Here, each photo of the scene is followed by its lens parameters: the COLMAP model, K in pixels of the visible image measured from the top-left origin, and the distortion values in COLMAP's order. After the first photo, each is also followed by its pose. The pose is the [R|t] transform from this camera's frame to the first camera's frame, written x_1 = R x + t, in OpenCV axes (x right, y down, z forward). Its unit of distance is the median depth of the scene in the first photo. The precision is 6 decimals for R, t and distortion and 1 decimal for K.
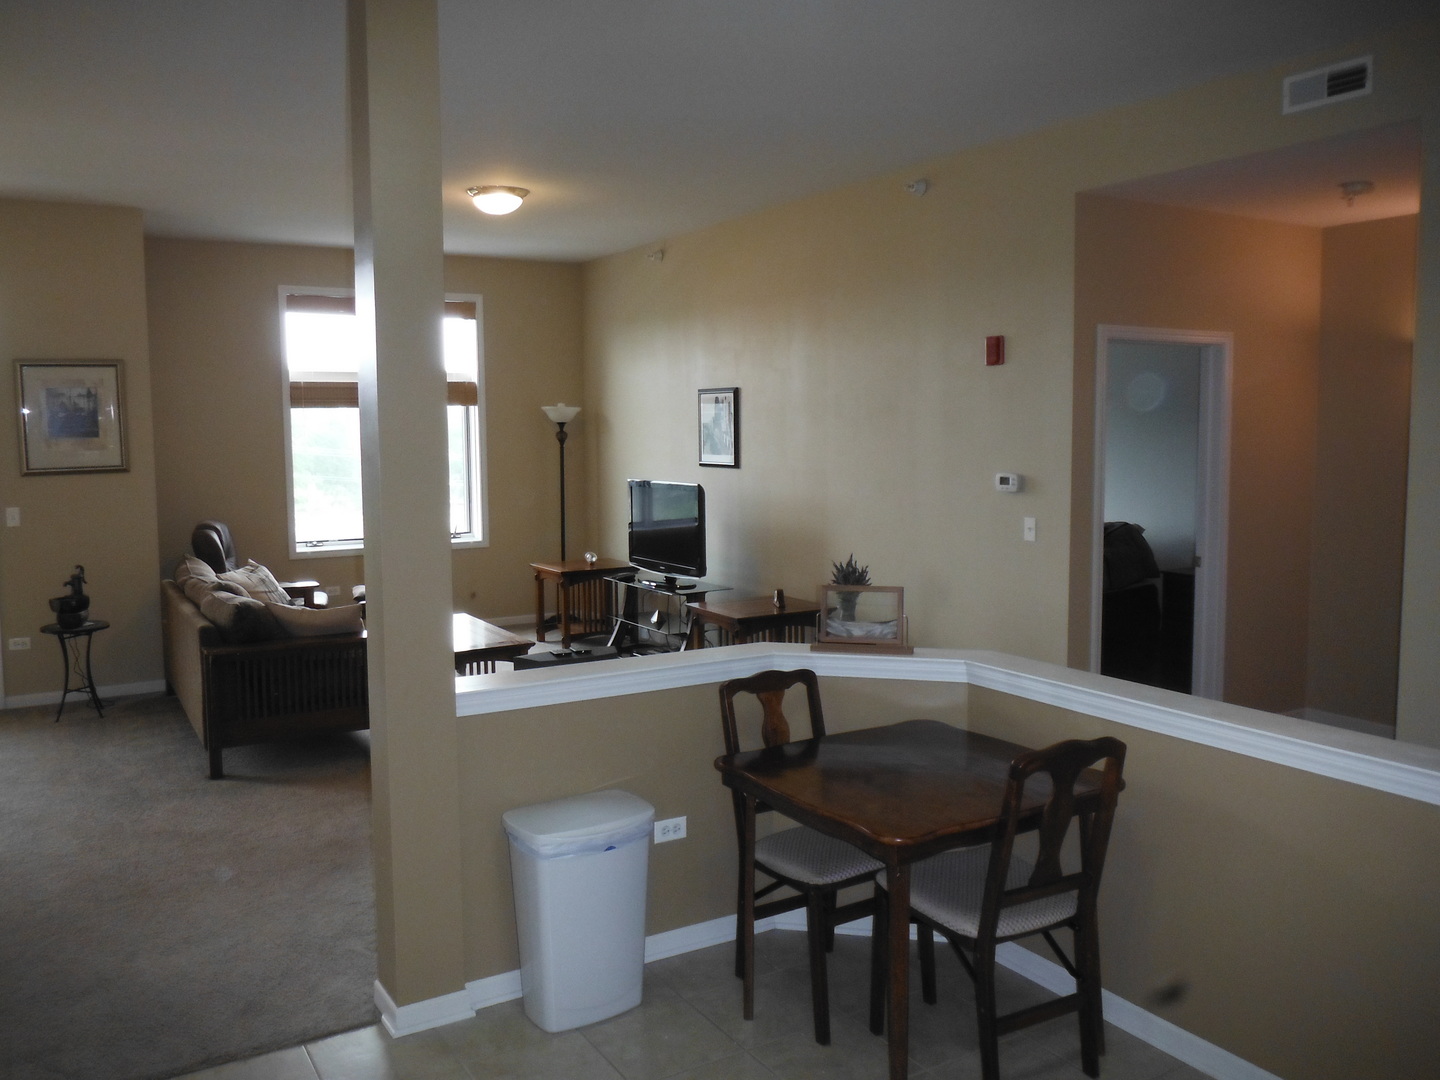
lens RADIAL K [[1175.5, 0, 695.3], [0, 1175.5, 510.5], [0, 0, 1]] dist [-0.058734, 0.055574]
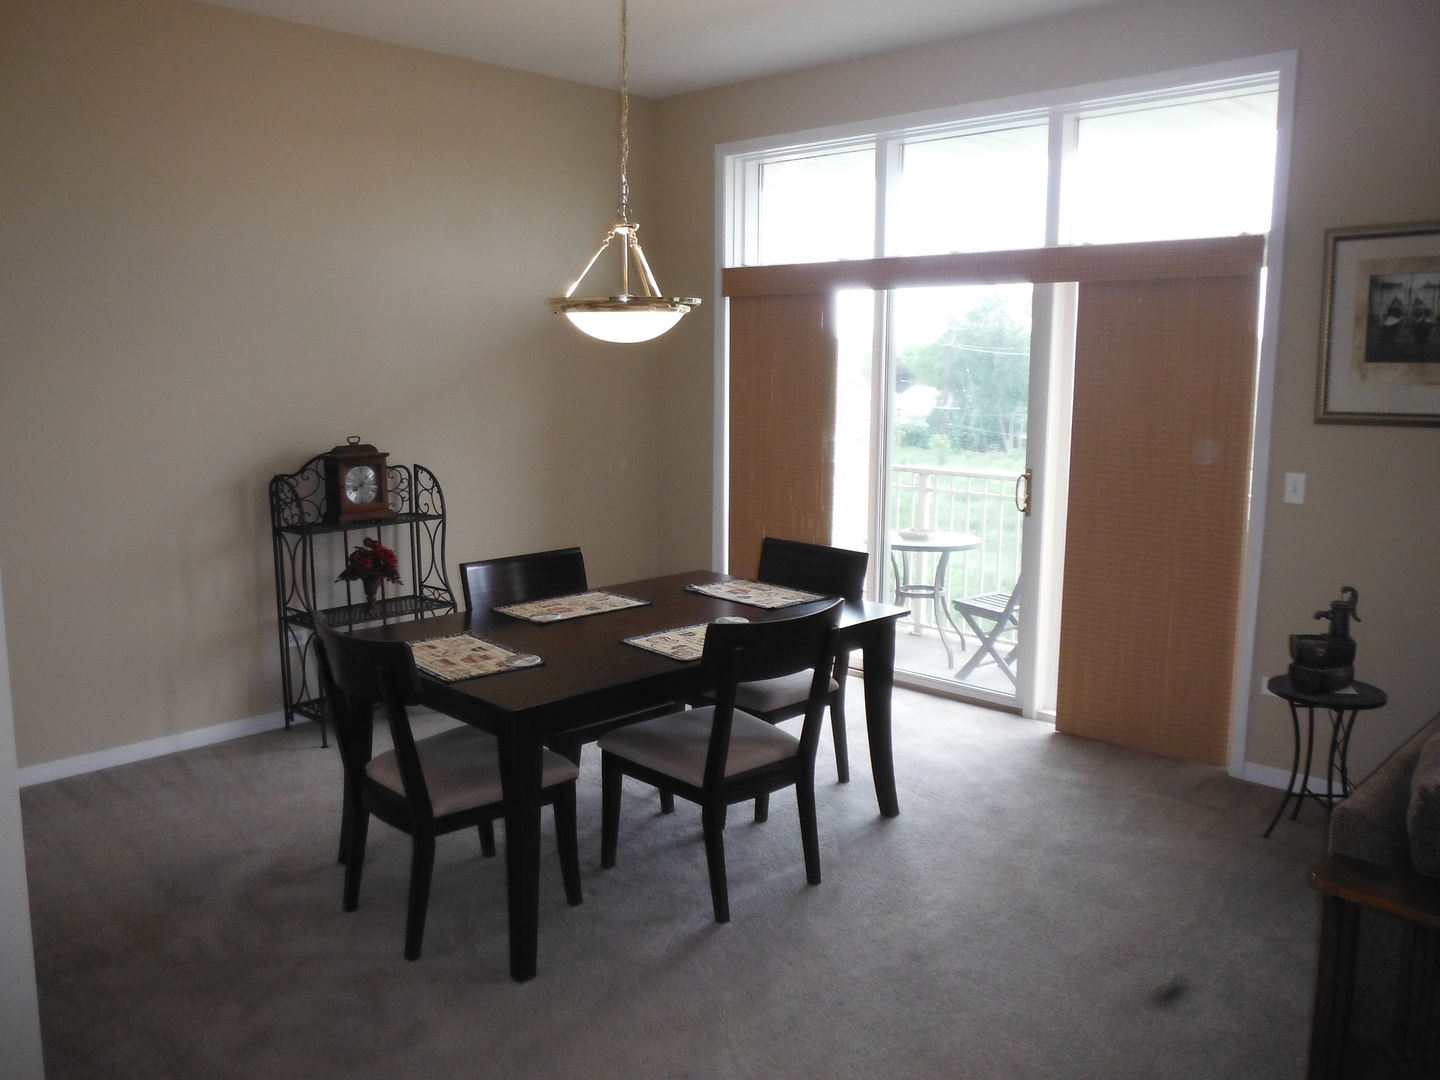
lens RADIAL K [[1175.5, 0, 690.2], [0, 1175.5, 500.7], [0, 0, 1]] dist [-0.058734, 0.055574]
pose [[0.240323, 0.124990, -0.962612, -0.054254], [-0.080683, 0.990816, 0.108510, -0.023666], [0.967334, 0.051589, 0.248200, 0.432326]]
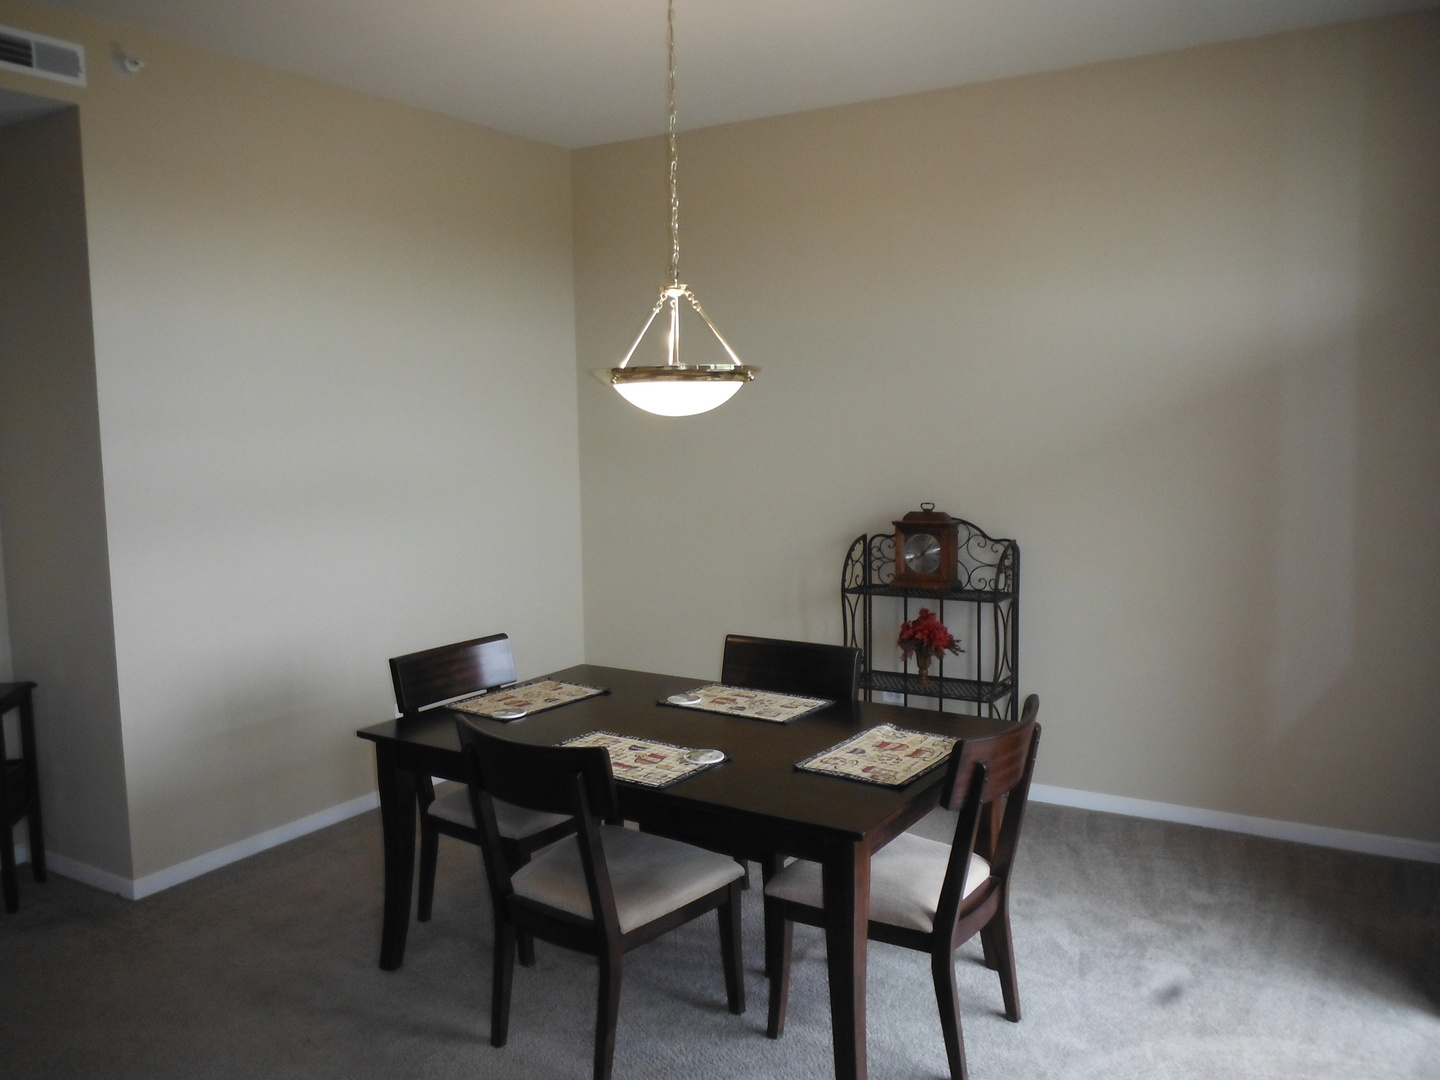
lens RADIAL K [[1175.5, 0, 759.0], [0, 1175.5, 521.7], [0, 0, 1]] dist [-0.058734, 0.055574]
pose [[-0.890294, 0.066796, -0.450460, -0.339364], [-0.009705, 0.986176, 0.165416, -0.063649], [0.455282, 0.151640, -0.877339, 0.886094]]
